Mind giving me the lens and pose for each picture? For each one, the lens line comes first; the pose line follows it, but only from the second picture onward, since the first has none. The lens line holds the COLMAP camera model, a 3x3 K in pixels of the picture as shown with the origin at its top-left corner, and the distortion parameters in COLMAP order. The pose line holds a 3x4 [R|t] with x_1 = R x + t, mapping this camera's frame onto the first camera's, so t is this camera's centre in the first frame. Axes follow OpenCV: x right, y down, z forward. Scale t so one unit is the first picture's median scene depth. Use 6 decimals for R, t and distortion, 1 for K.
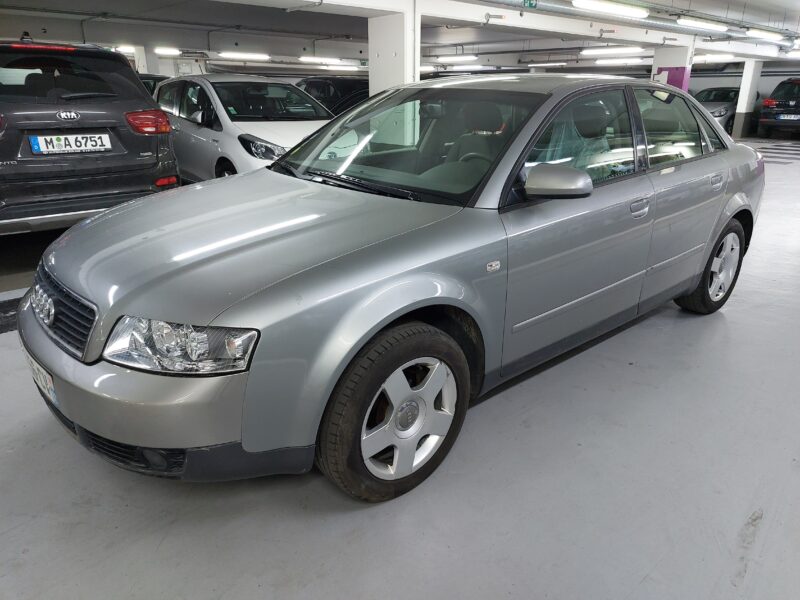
lens RADIAL K [[572.2, 0, 400.0], [0, 572.2, 300.0], [0, 0, 1]] dist [0.040805, -0.033031]
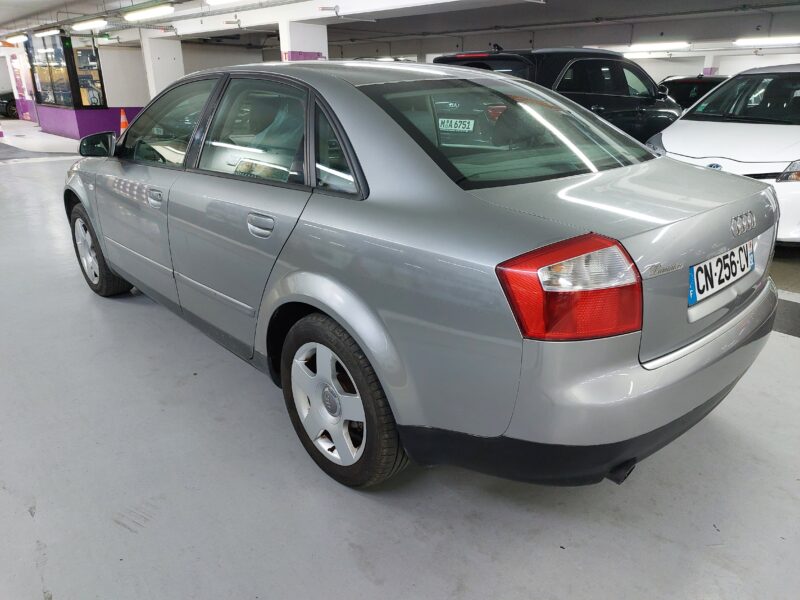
lens RADIAL K [[590.5, 0, 423.7], [0, 590.5, 301.2], [0, 0, 1]] dist [0.009610, 0.000148]
pose [[0.030512, 0.337292, -0.940905, 0.935744], [-0.338004, 0.889369, 0.307857, -0.307273], [0.940650, 0.308636, 0.141142, 0.859577]]
